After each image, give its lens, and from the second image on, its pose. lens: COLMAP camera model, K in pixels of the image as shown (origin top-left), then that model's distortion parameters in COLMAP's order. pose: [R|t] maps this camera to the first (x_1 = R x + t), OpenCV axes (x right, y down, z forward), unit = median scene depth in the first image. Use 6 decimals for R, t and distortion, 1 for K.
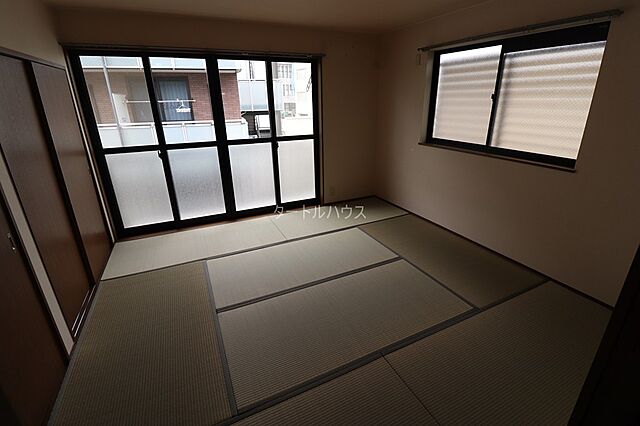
lens RADIAL K [[298.7, 0, 328.6], [0, 298.7, 208.6], [0, 0, 1]] dist [0.001474, -0.011001]
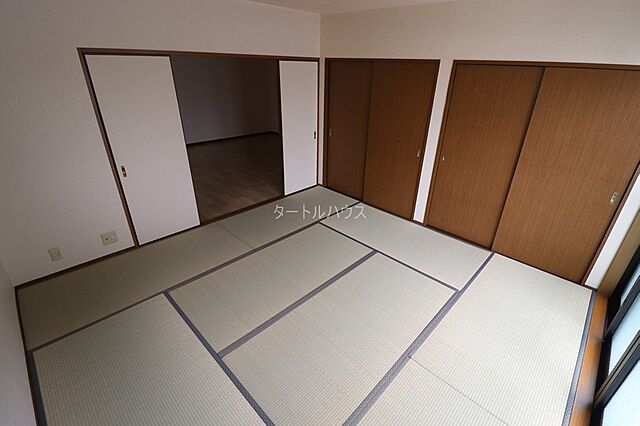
lens RADIAL K [[298.7, 0, 328.6], [0, 298.7, 208.6], [0, 0, 1]] dist [0.001474, -0.011001]
pose [[-0.938636, 0.136029, -0.316952, 0.157342], [-0.135214, 0.700261, 0.700965, -0.478830], [0.317301, 0.700807, -0.638897, 1.101037]]
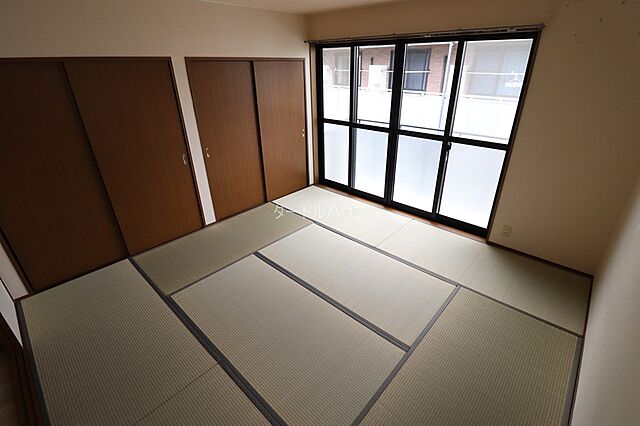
lens RADIAL K [[298.7, 0, 328.6], [0, 298.7, 208.6], [0, 0, 1]] dist [0.001474, -0.011001]
pose [[0.369909, 0.413236, -0.832108, 0.525217], [-0.320371, 0.897438, 0.303261, -0.233489], [0.872084, 0.154404, 0.464359, 0.415115]]
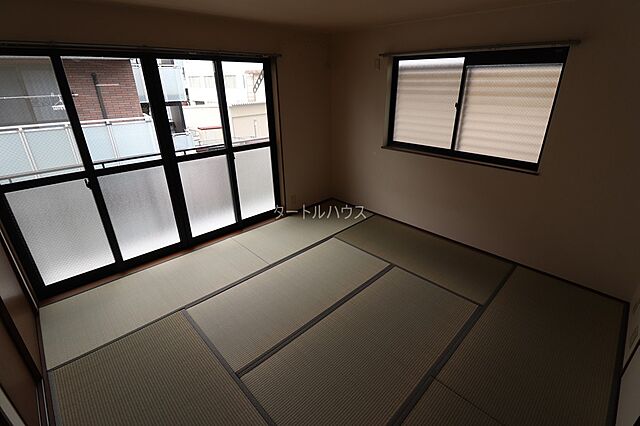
lens RADIAL K [[298.7, 0, 328.6], [0, 298.7, 208.6], [0, 0, 1]] dist [0.001474, -0.011001]
pose [[0.947078, -0.118551, 0.298309, -0.215401], [0.104818, 0.992577, 0.061683, -0.099159], [-0.303407, -0.027150, 0.952474, 0.083873]]
